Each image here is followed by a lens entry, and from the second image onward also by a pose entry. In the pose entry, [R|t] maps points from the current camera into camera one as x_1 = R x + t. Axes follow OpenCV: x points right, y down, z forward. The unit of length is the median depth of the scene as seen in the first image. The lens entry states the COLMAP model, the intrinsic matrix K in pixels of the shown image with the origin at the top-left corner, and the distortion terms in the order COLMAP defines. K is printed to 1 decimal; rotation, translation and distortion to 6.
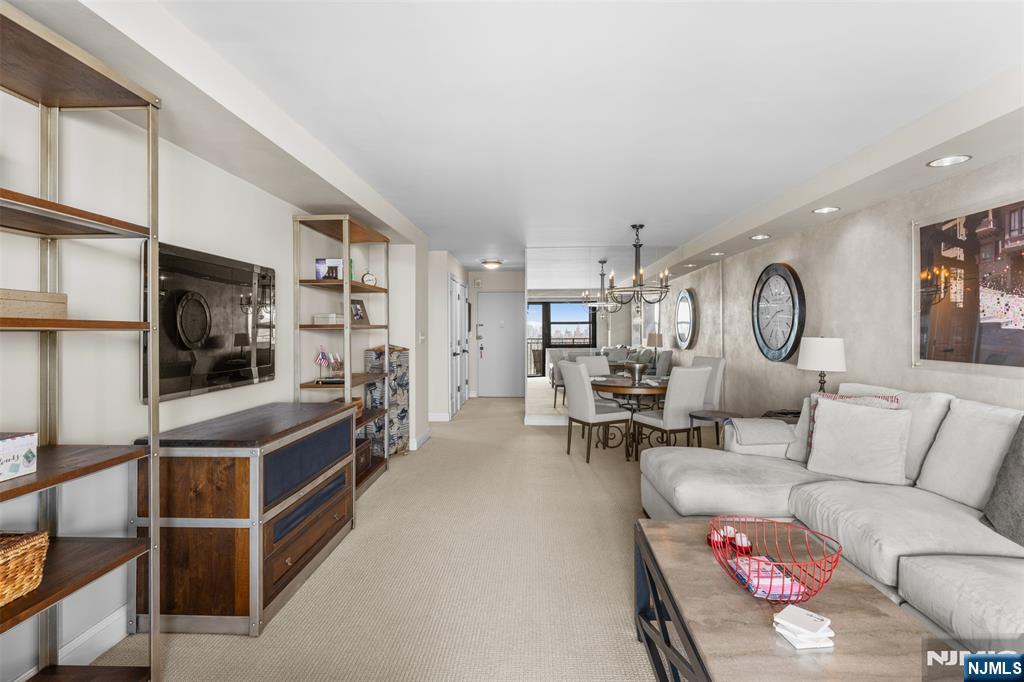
lens RADIAL K [[507.6, 0, 516.1], [0, 507.6, 329.3], [0, 0, 1]] dist [-0.002579, 0.000249]
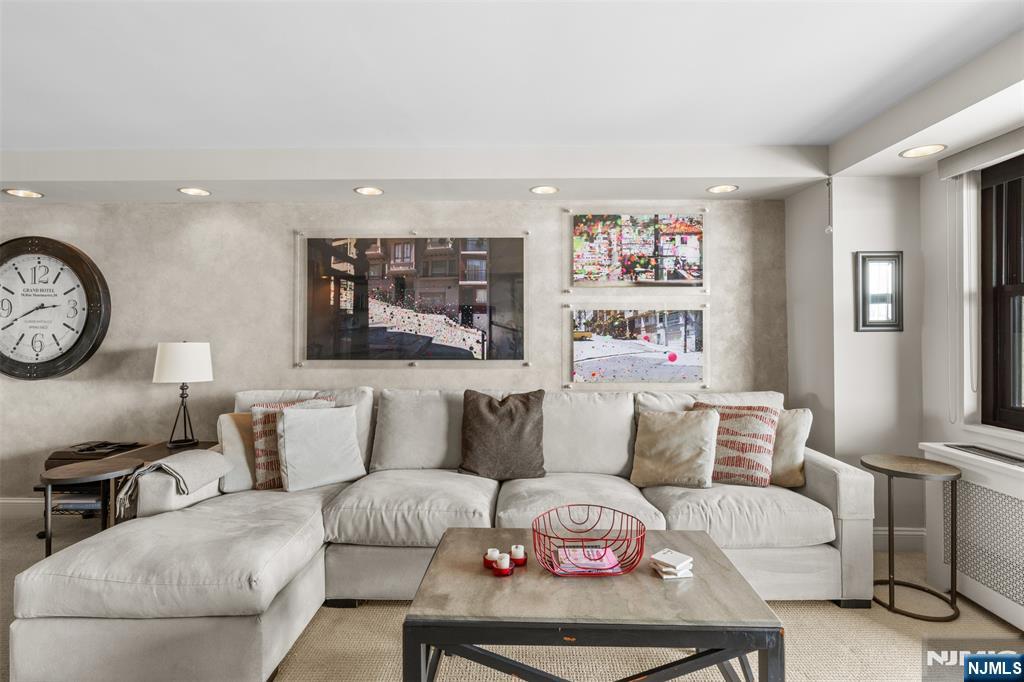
lens RADIAL K [[501.1, 0, 514.7], [0, 501.1, 330.6], [0, 0, 1]] dist [-0.001154, 0.000302]
pose [[-0.014922, 0.009599, 0.999843, -0.305956], [0.001841, 0.999952, -0.009573, 0.008106], [-0.999887, 0.001697, -0.014939, 0.633916]]
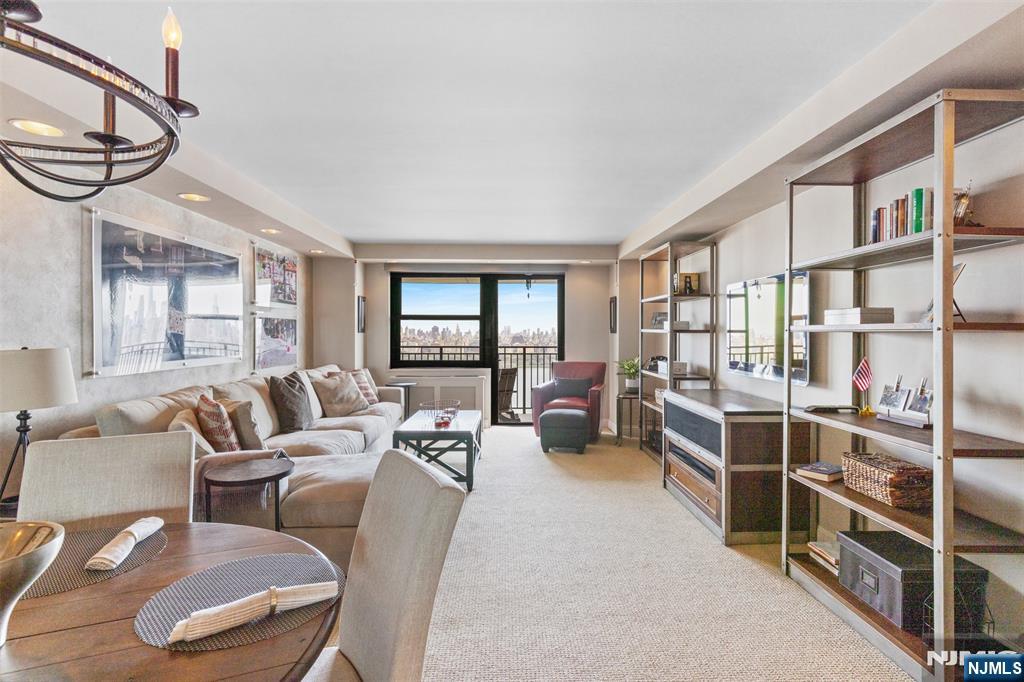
lens RADIAL K [[501.1, 0, 514.7], [0, 501.1, 330.6], [0, 0, 1]] dist [-0.001154, 0.000302]
pose [[-0.998425, 0.004123, -0.055950, 0.133932], [0.004262, 0.999988, -0.002374, 0.000098], [0.055939, -0.002609, -0.998431, 2.124354]]
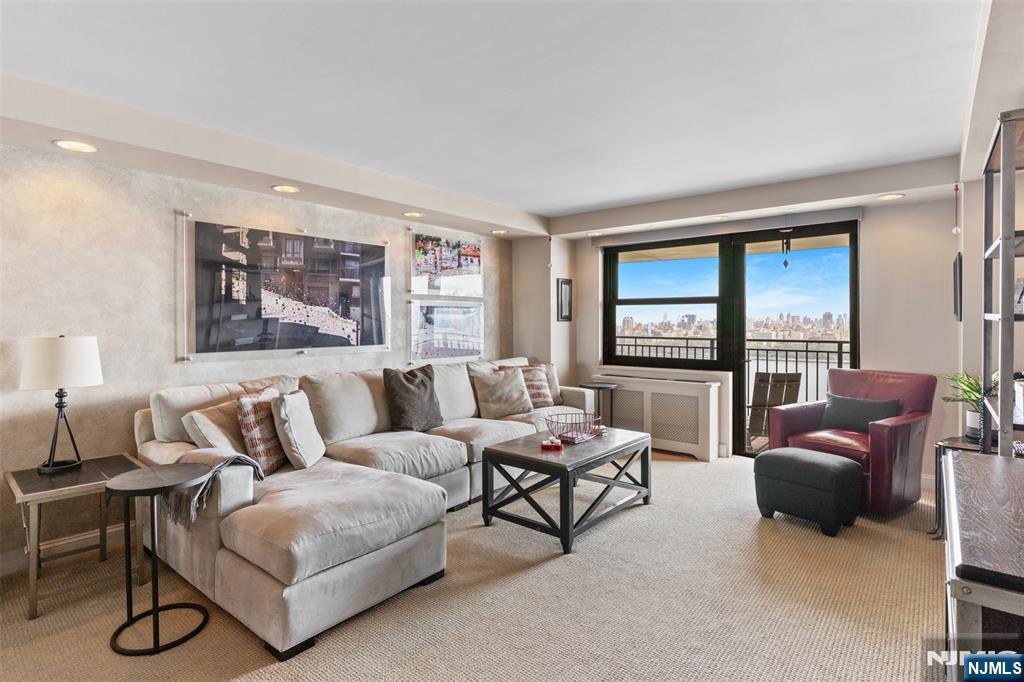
lens RADIAL K [[517.9, 0, 495.6], [0, 517.9, 323.4], [0, 0, 1]] dist [0.000101, 0.000157]
pose [[-0.781945, 0.003241, 0.623339, -0.330138], [0.006662, 0.999973, 0.003158, 0.001411], [-0.623312, 0.006622, -0.781945, 1.579376]]
